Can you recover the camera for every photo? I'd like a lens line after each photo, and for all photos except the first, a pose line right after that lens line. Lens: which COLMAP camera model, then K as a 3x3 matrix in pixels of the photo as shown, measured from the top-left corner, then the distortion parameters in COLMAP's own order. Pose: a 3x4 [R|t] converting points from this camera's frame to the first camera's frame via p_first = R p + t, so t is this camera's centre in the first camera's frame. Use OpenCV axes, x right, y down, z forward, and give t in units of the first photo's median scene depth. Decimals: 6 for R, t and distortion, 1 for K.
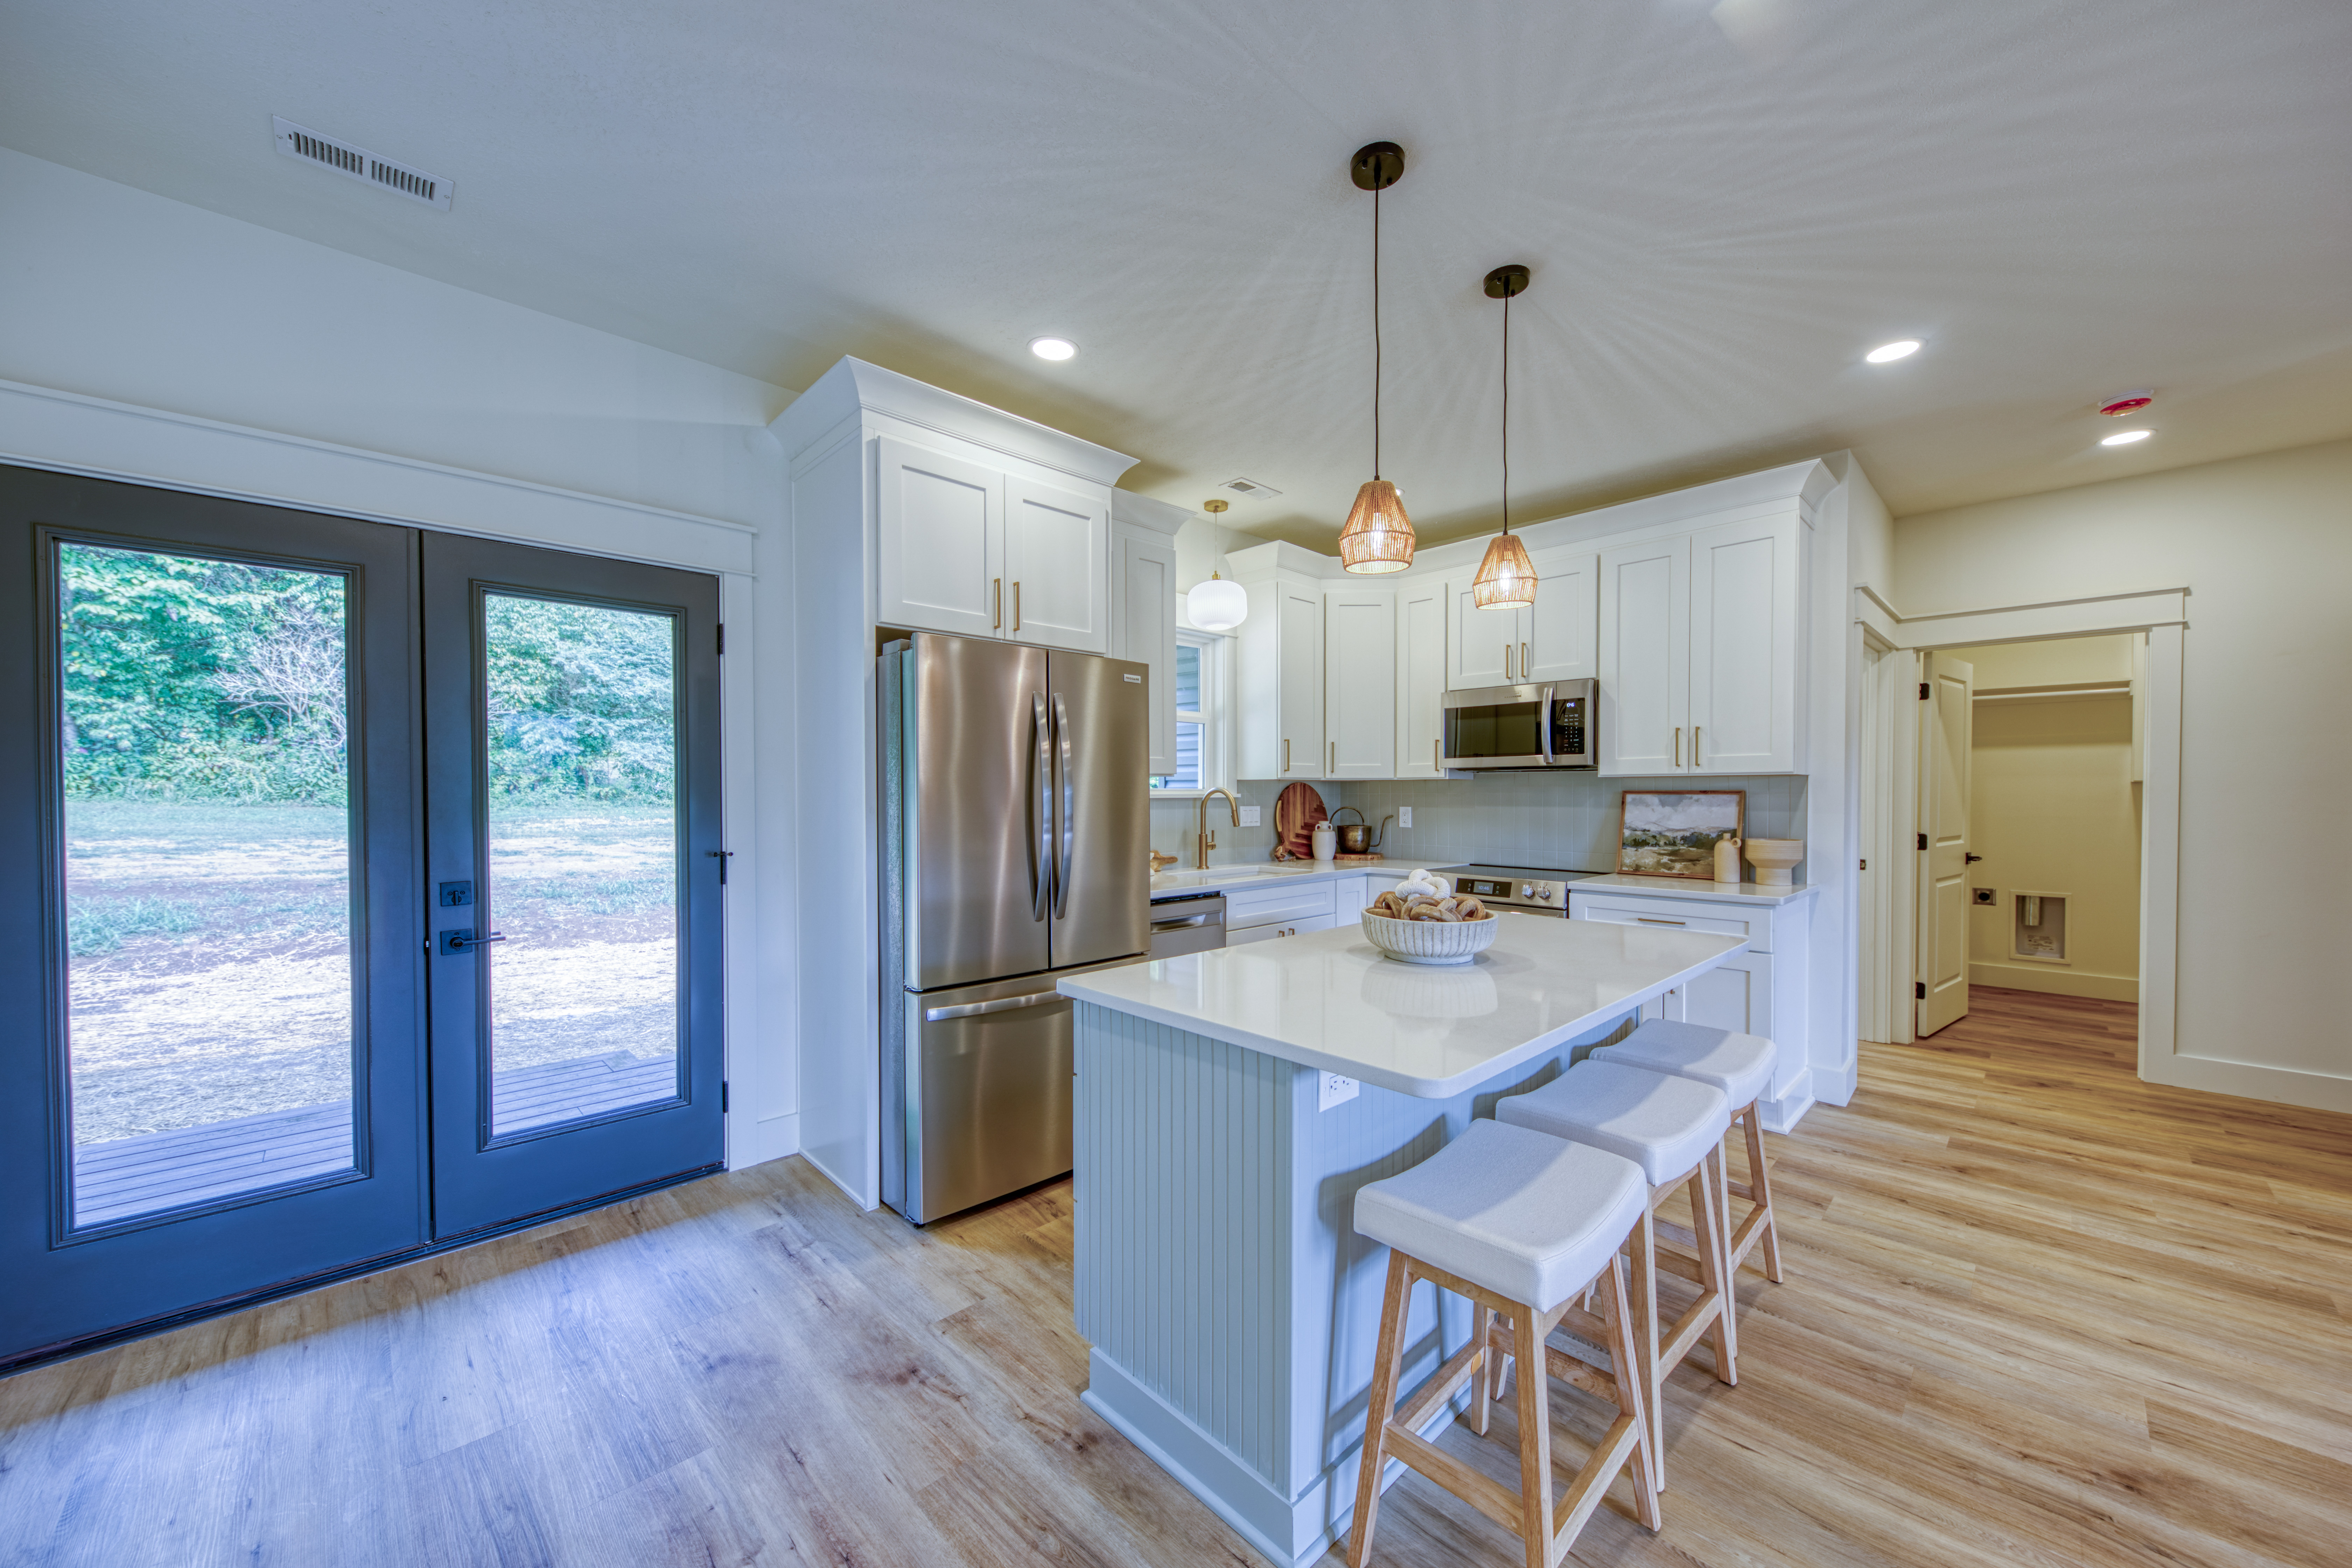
lens RADIAL K [[863.1, 0, 1180.3], [0, 863.1, 800.5], [0, 0, 1]] dist [0.002274, -0.002909]
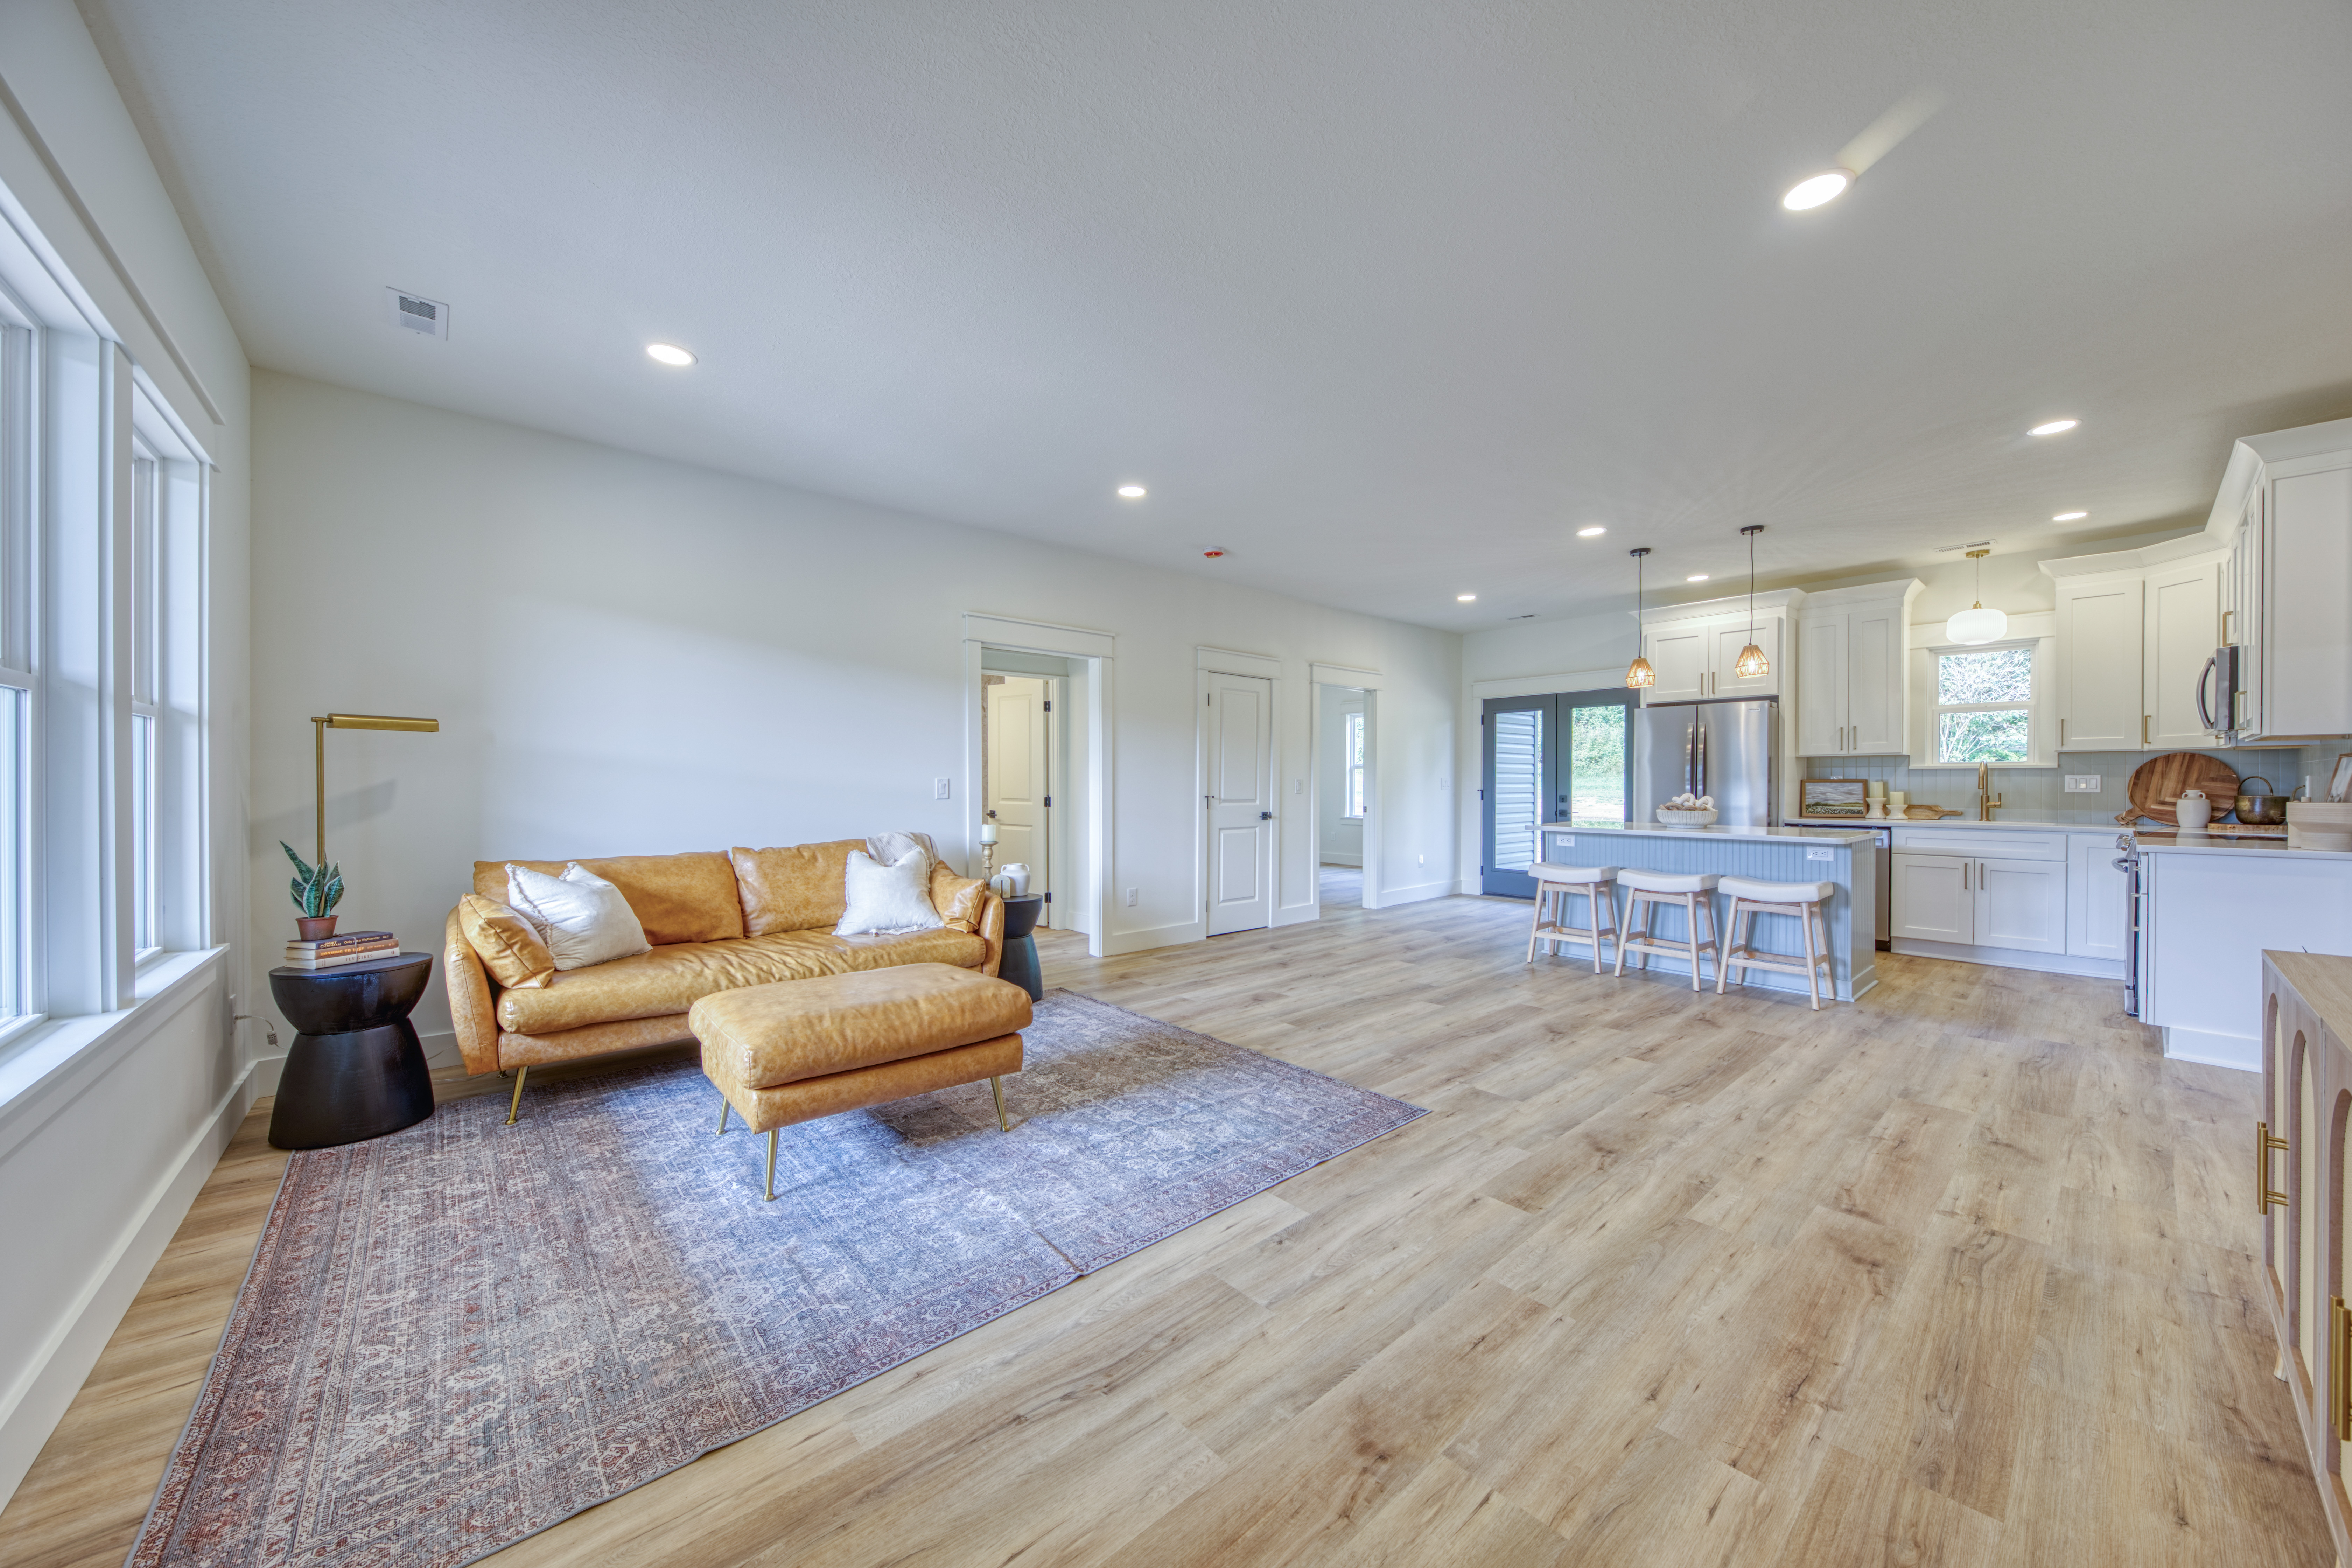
lens RADIAL K [[829.3, 0, 1183.9], [0, 829.3, 787.0], [0, 0, 1]] dist [0.020326, -0.011447]
pose [[-0.051937, 0.008567, -0.998614, 1.605082], [-0.009566, 0.999913, 0.009076, 0.030176], [0.998605, 0.010024, -0.051850, -0.201889]]
